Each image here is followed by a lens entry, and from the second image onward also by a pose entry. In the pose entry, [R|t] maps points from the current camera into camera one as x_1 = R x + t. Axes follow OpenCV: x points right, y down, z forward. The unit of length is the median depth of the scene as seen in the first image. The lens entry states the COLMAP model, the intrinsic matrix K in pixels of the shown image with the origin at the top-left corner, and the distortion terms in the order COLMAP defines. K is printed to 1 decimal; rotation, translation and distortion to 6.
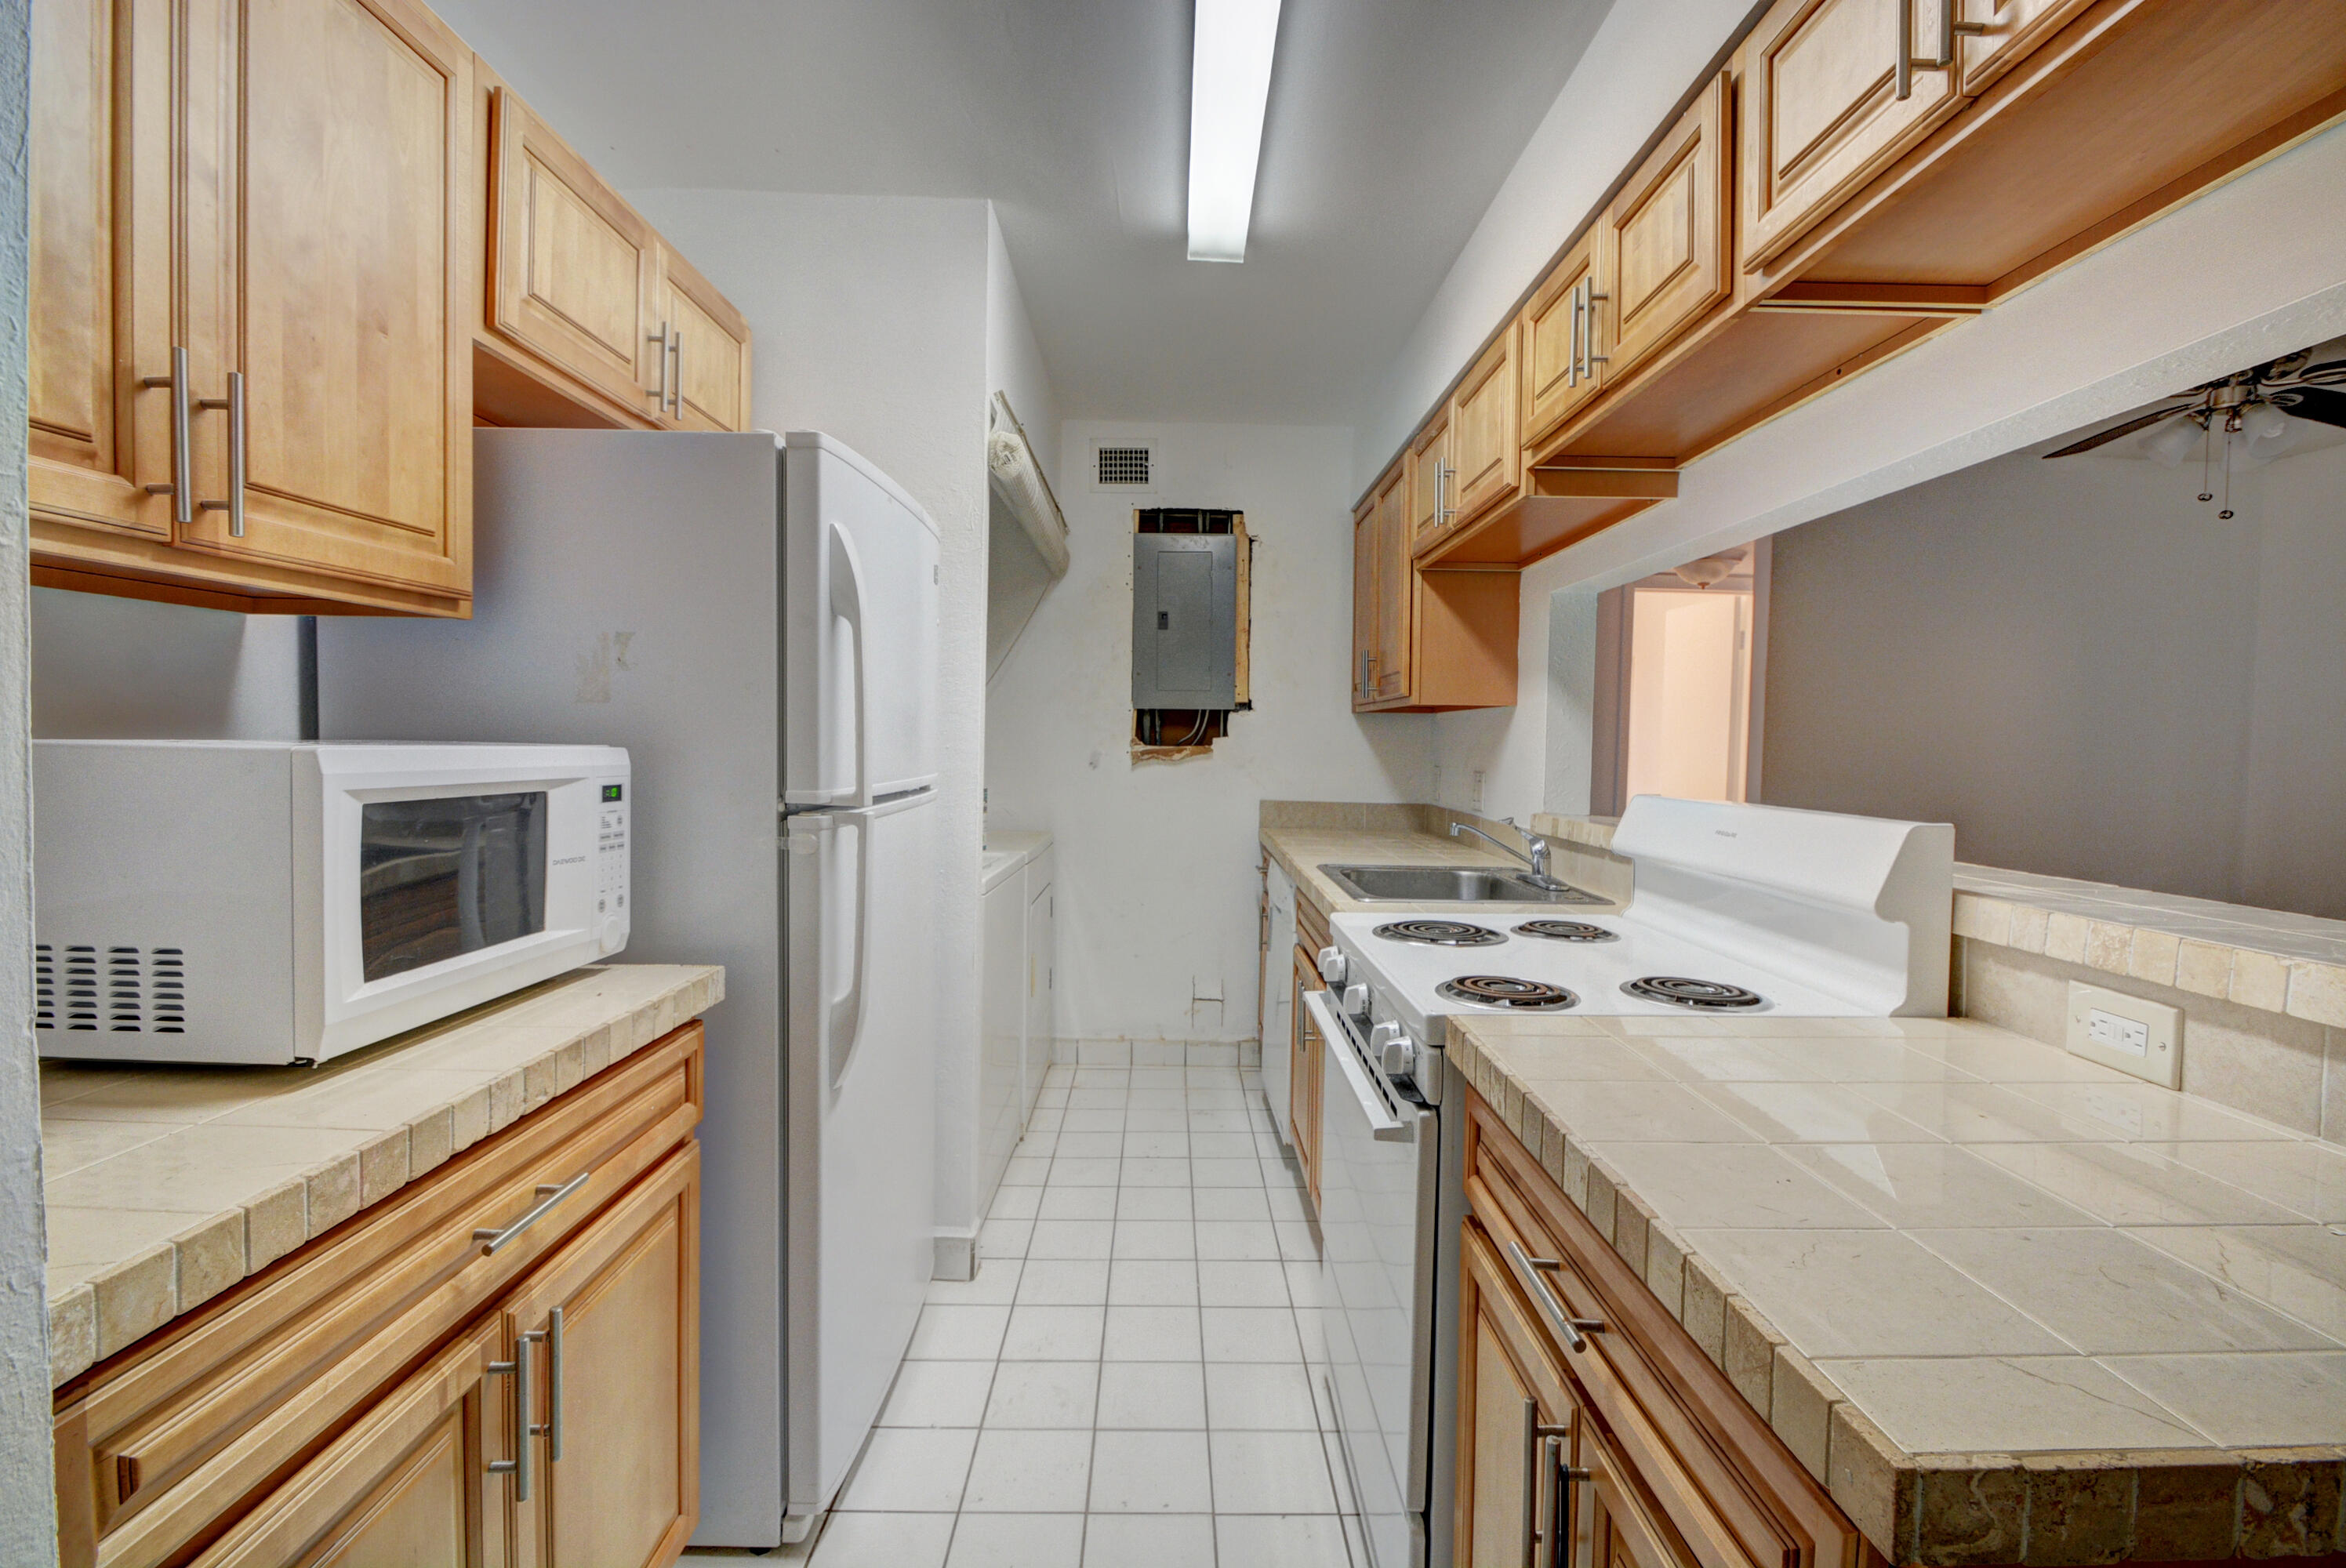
lens RADIAL K [[1064.6, 0, 1163.2], [0, 1064.6, 774.1], [0, 0, 1]] dist [0.007675, -0.011930]
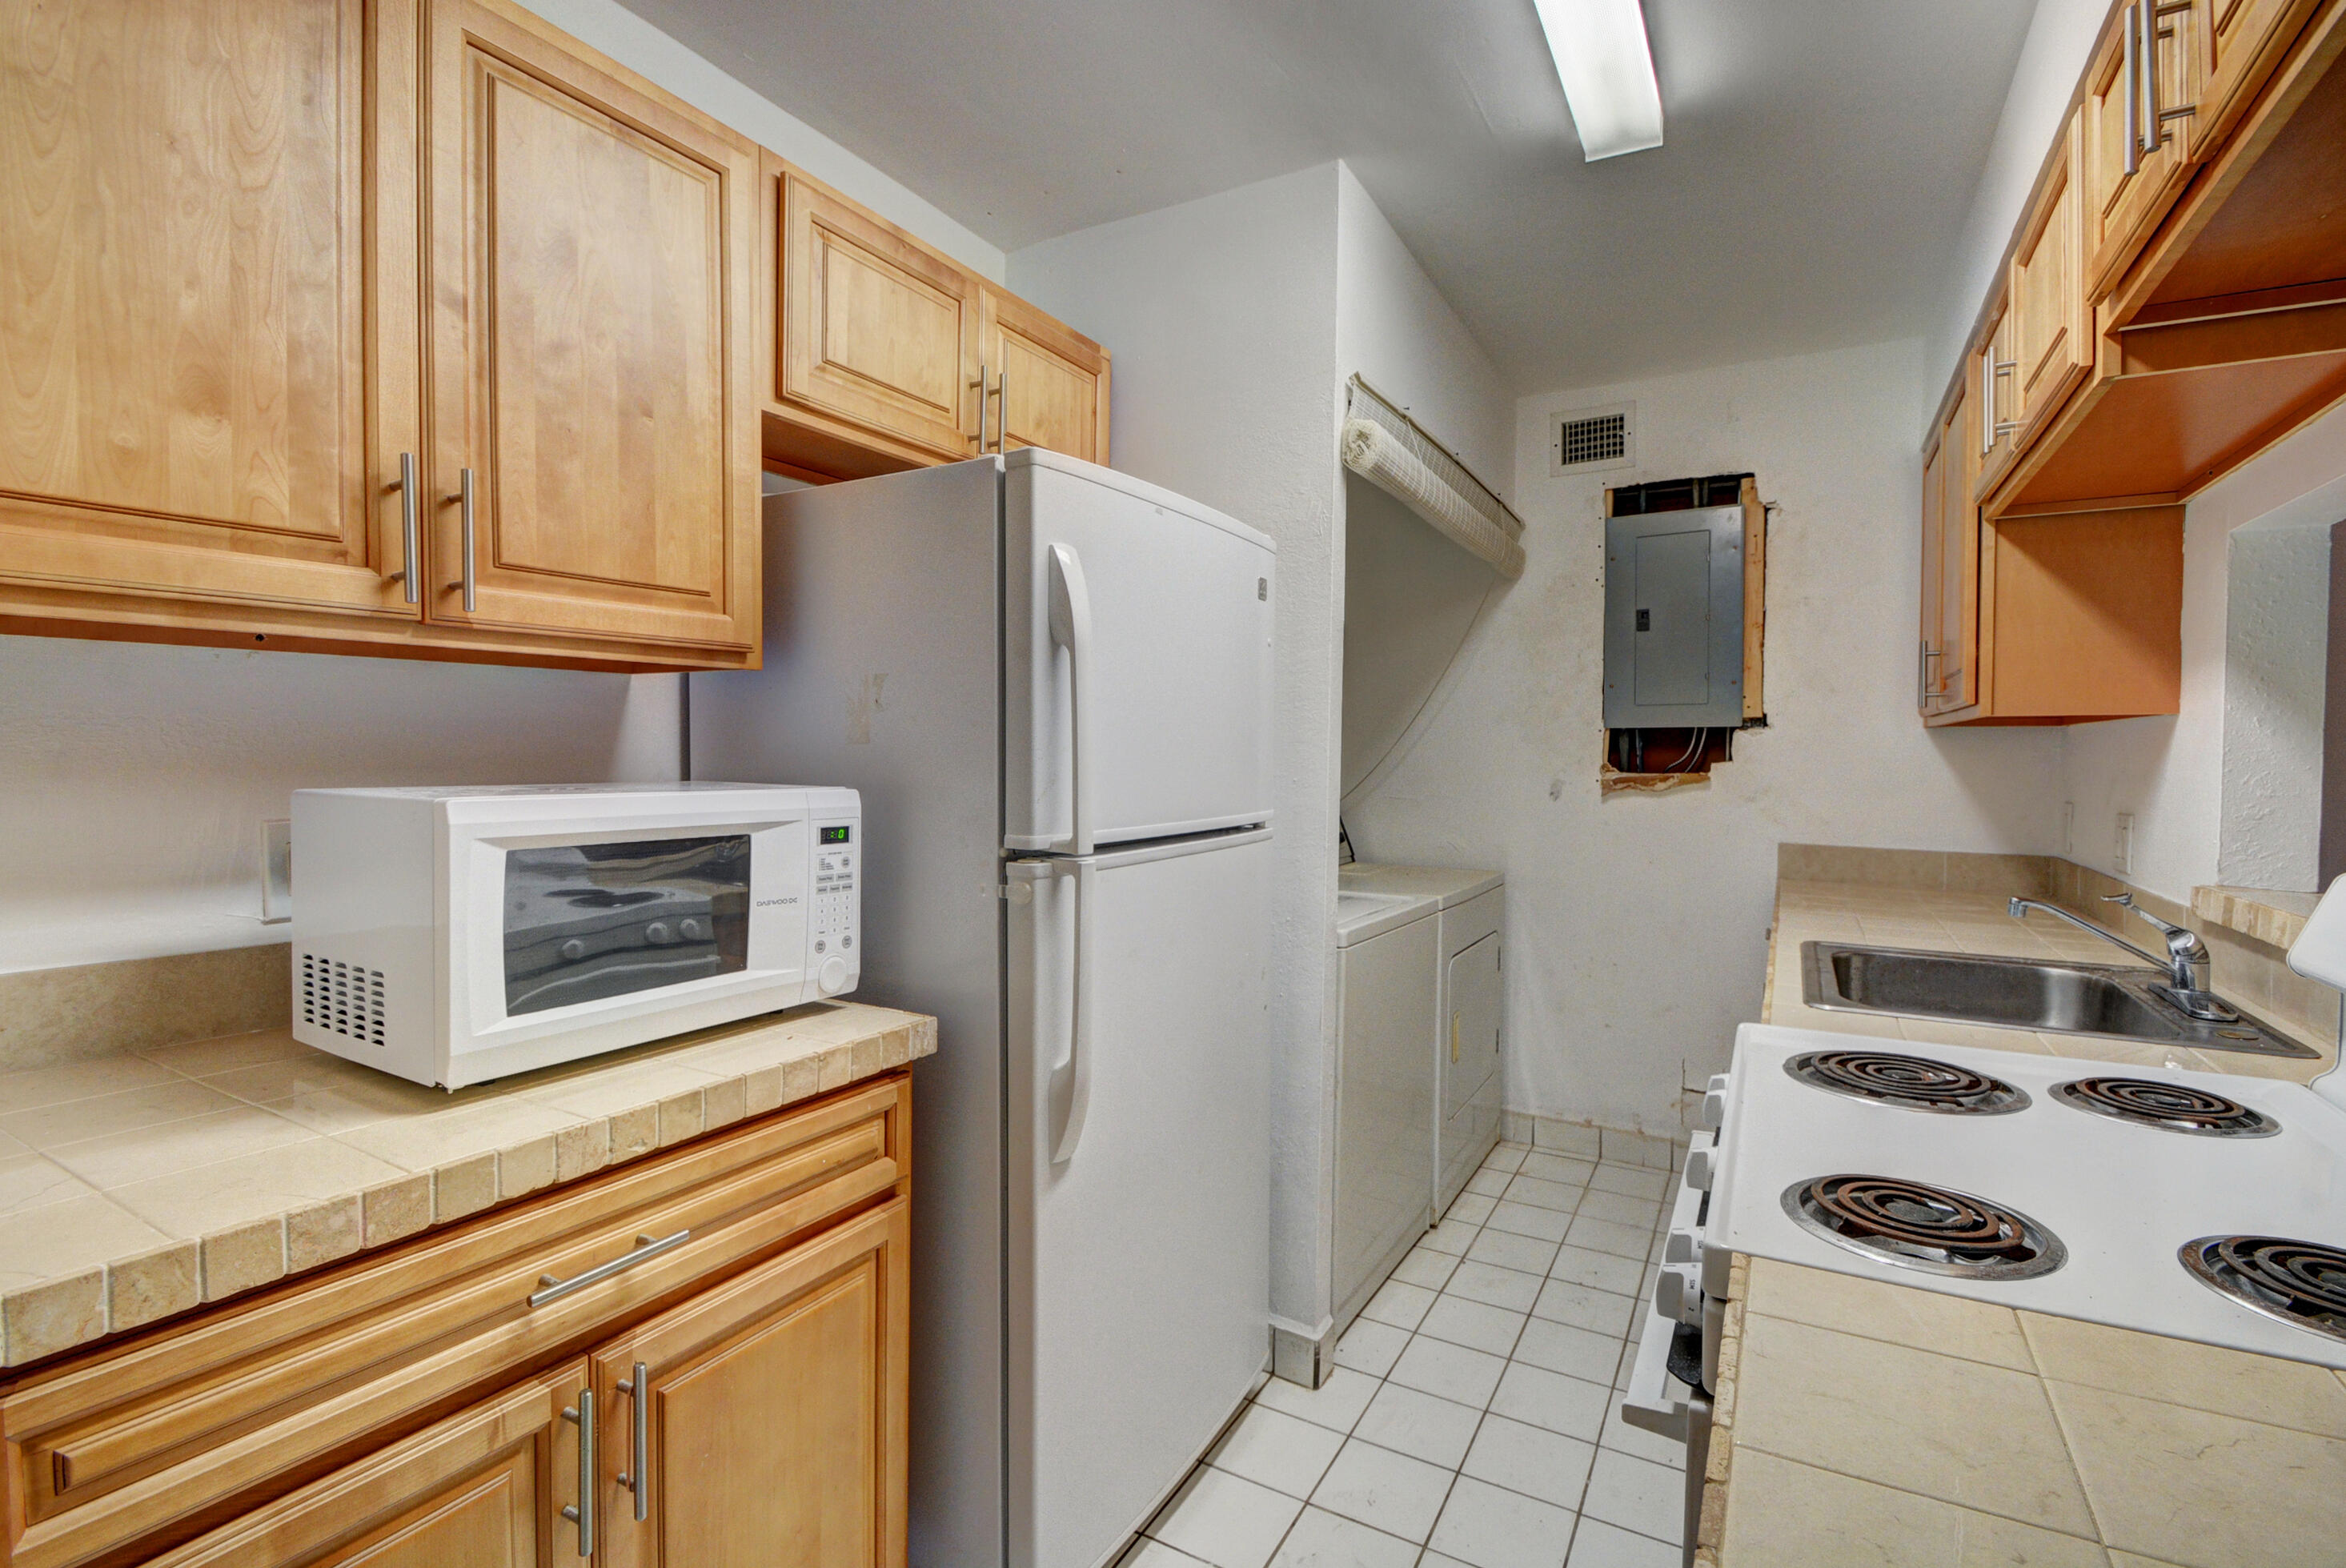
lens RADIAL K [[1064.6, 0, 1170.4], [0, 1064.6, 777.8], [0, 0, 1]] dist [0.007675, -0.011930]
pose [[0.862344, 0.000878, -0.506322, 0.241497], [-0.008021, 0.999897, -0.011926, -0.024325], [0.506260, 0.014345, 0.862262, 0.263277]]
